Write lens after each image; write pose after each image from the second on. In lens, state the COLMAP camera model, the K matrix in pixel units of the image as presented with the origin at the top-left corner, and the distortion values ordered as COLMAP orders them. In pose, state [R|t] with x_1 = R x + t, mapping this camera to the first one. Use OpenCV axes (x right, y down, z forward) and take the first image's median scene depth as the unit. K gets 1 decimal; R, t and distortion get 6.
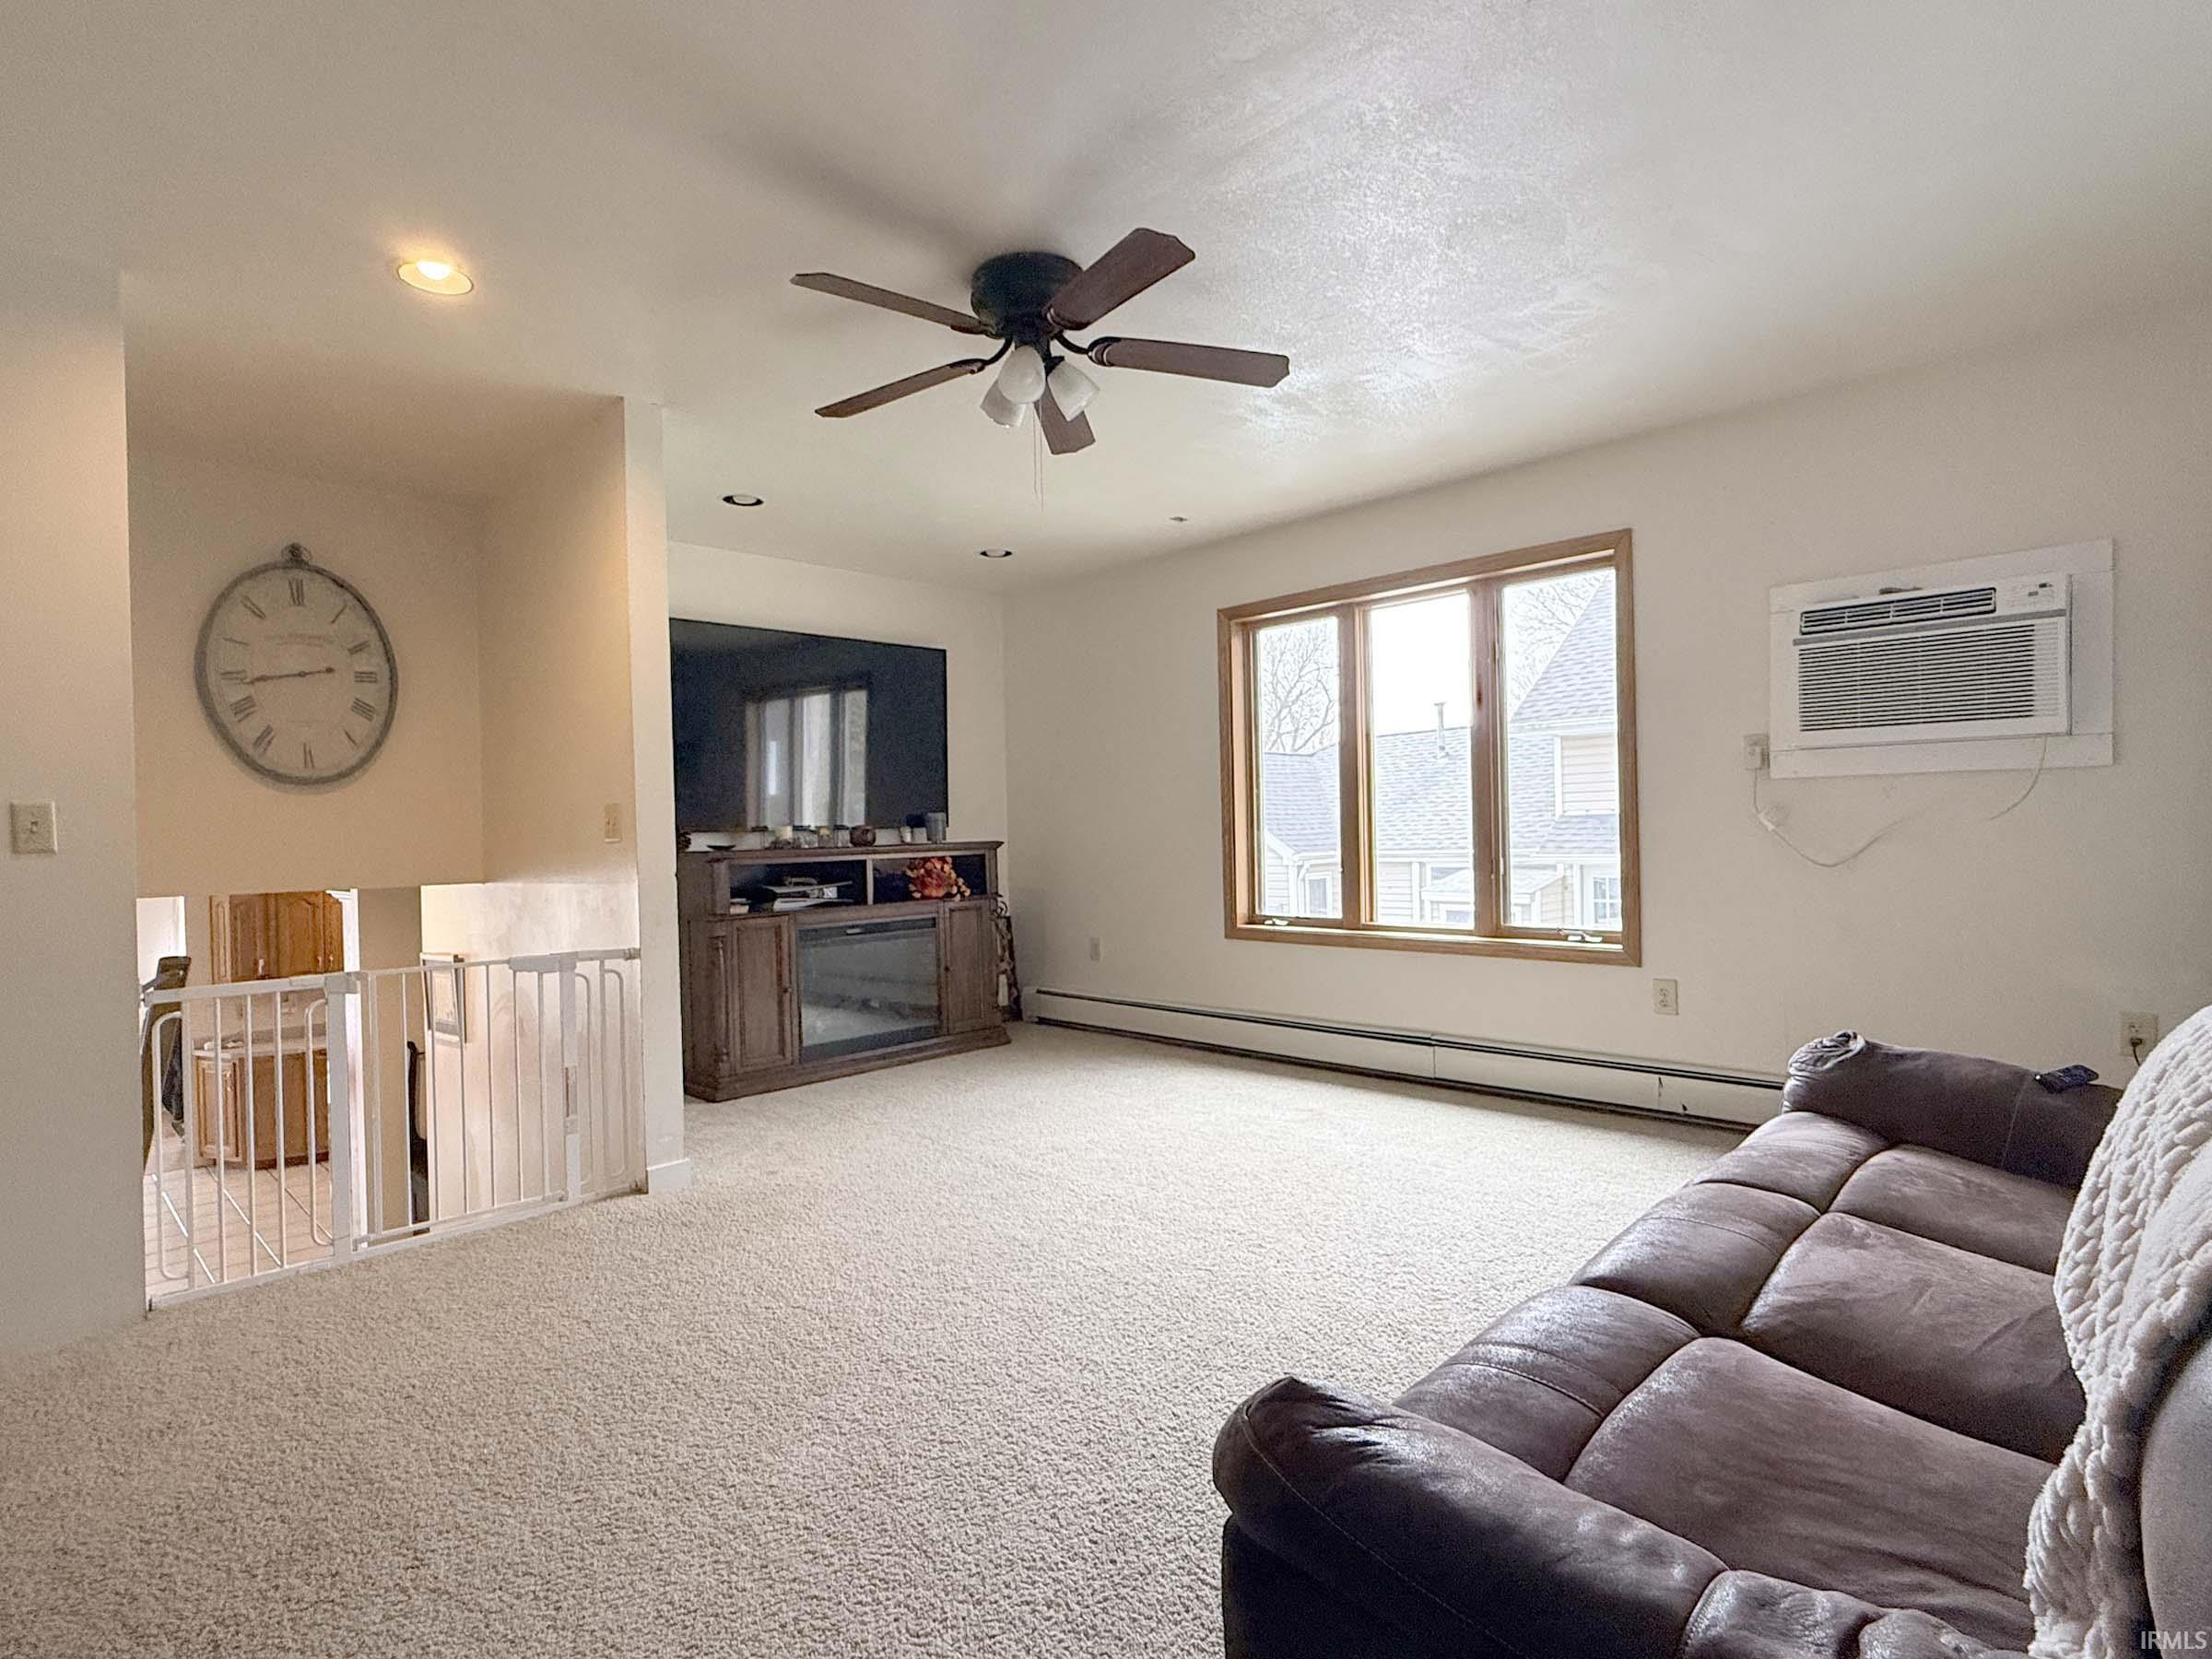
lens RADIAL K [[1100.7, 0, 1101.7], [0, 1100.7, 838.6], [0, 0, 1]] dist [0.005111, -0.000722]
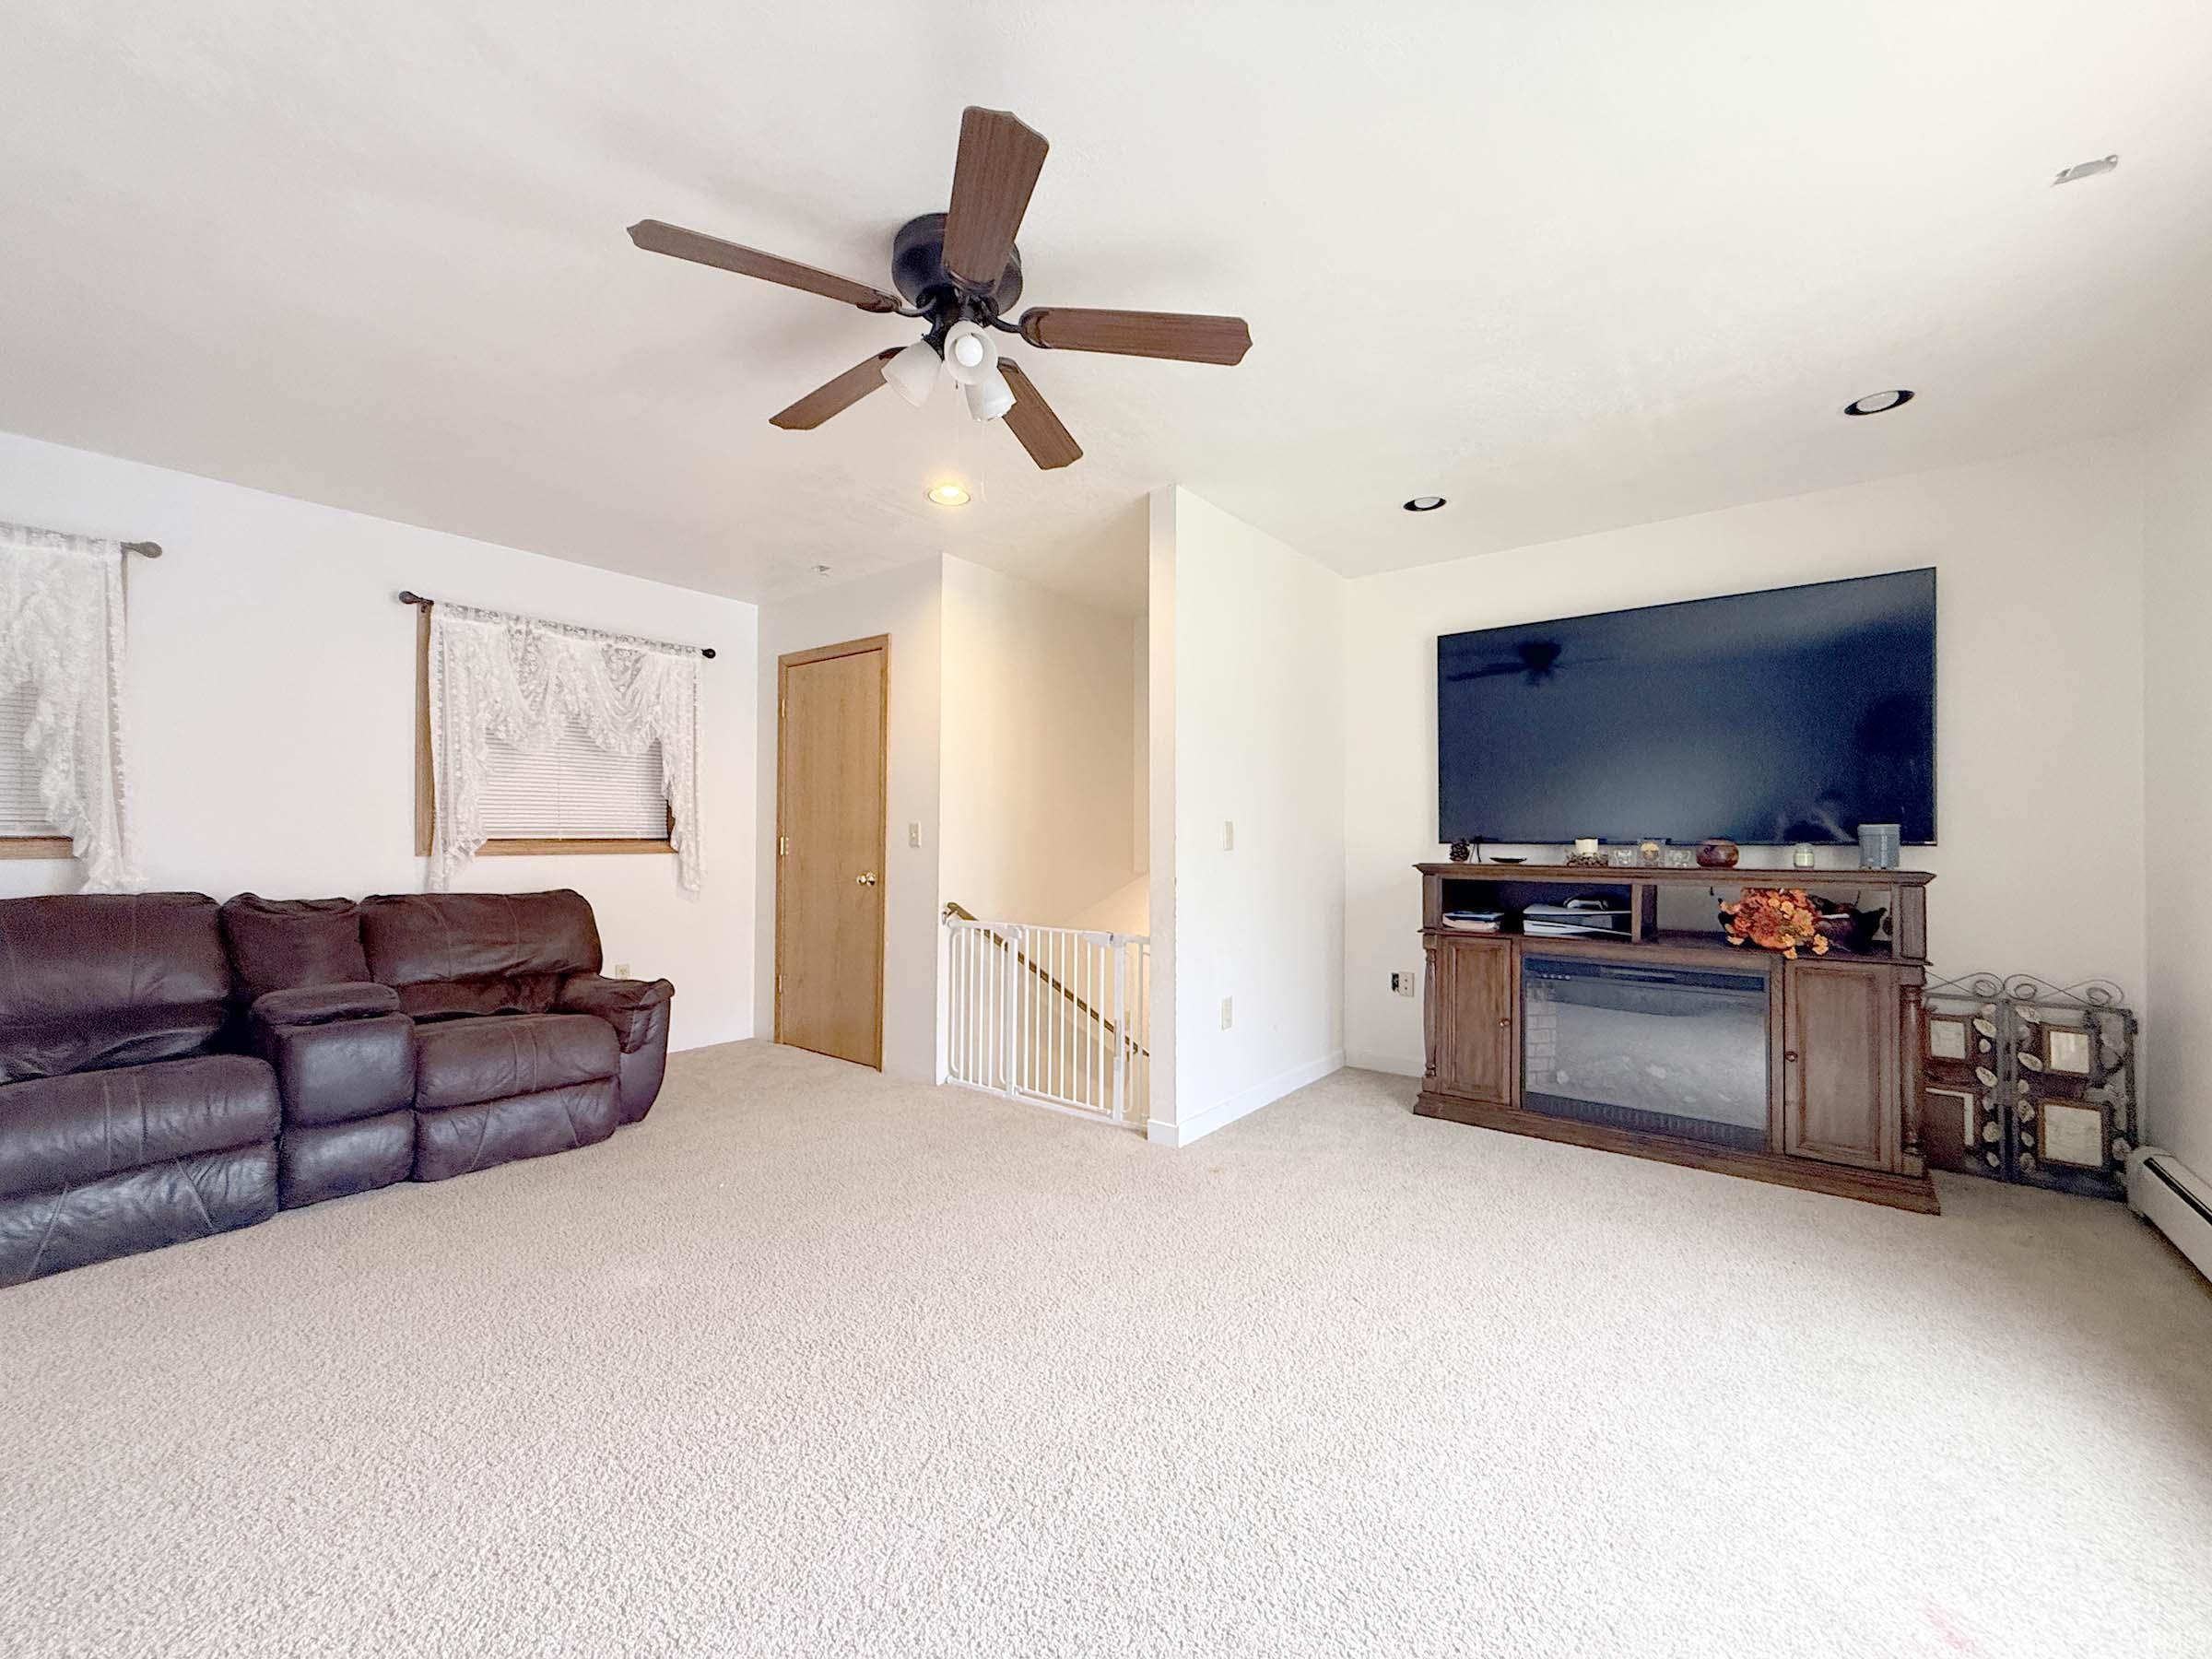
lens RADIAL K [[869.8, 0, 1101.3], [0, 869.8, 839.4], [0, 0, 1]] dist [-0.000755, 0.000157]
pose [[0.129703, 0.023594, -0.991272, 0.227443], [-0.016705, 0.999627, 0.021607, -0.013339], [0.991412, 0.013756, 0.130049, 0.351939]]
